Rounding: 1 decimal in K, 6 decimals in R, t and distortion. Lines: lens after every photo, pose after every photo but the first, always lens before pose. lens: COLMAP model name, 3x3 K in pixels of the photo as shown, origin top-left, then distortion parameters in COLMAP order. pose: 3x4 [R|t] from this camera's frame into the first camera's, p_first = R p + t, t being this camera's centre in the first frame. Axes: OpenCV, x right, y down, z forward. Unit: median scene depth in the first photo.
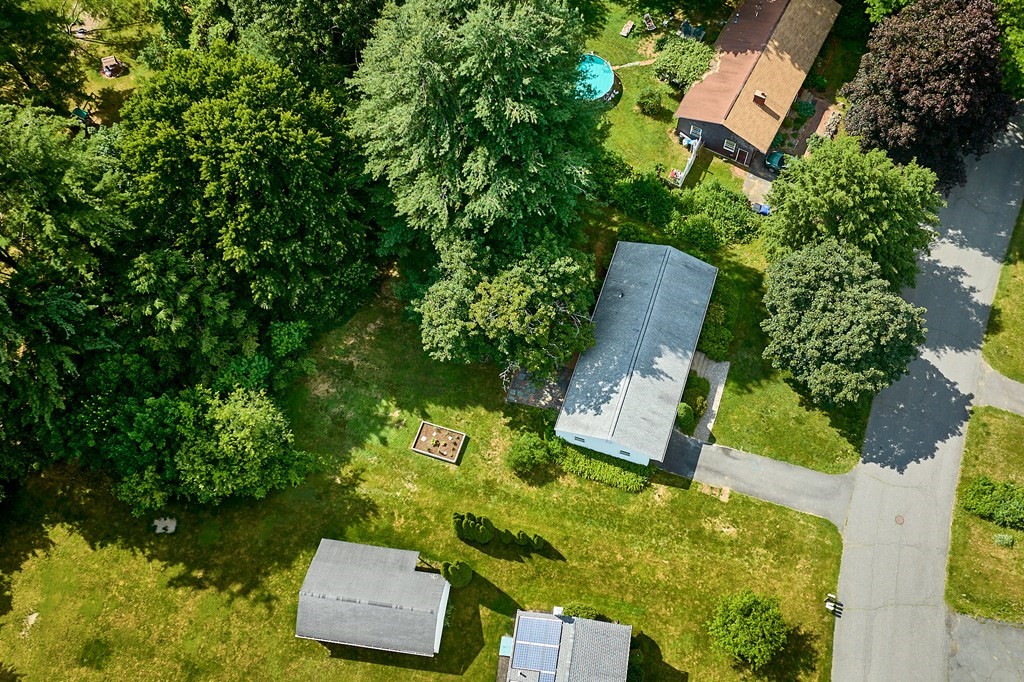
lens RADIAL K [[912.7, 0, 512.7], [0, 912.7, 390.3], [0, 0, 1]] dist [-0.040861, 0.001273]
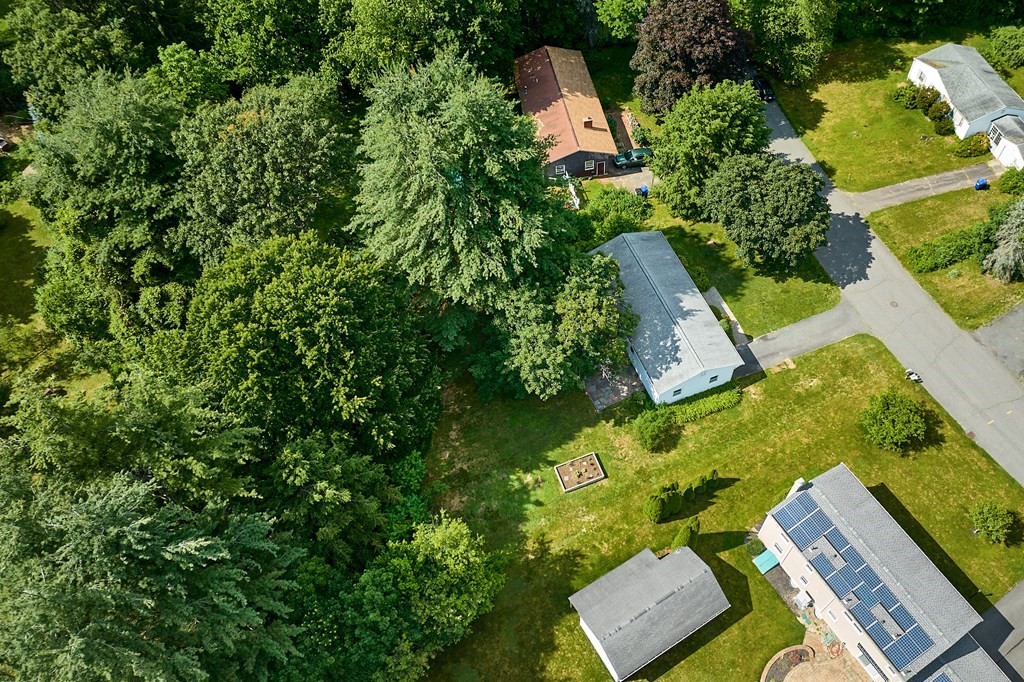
lens RADIAL K [[813.6, 0, 573.3], [0, 813.6, 341.6], [0, 0, 1]] dist [-0.038281, -0.004755]
pose [[0.761056, -0.525281, 0.380622, -0.387436], [0.601688, 0.790897, -0.111595, 0.038815], [-0.242414, 0.313946, 0.917972, 0.070172]]
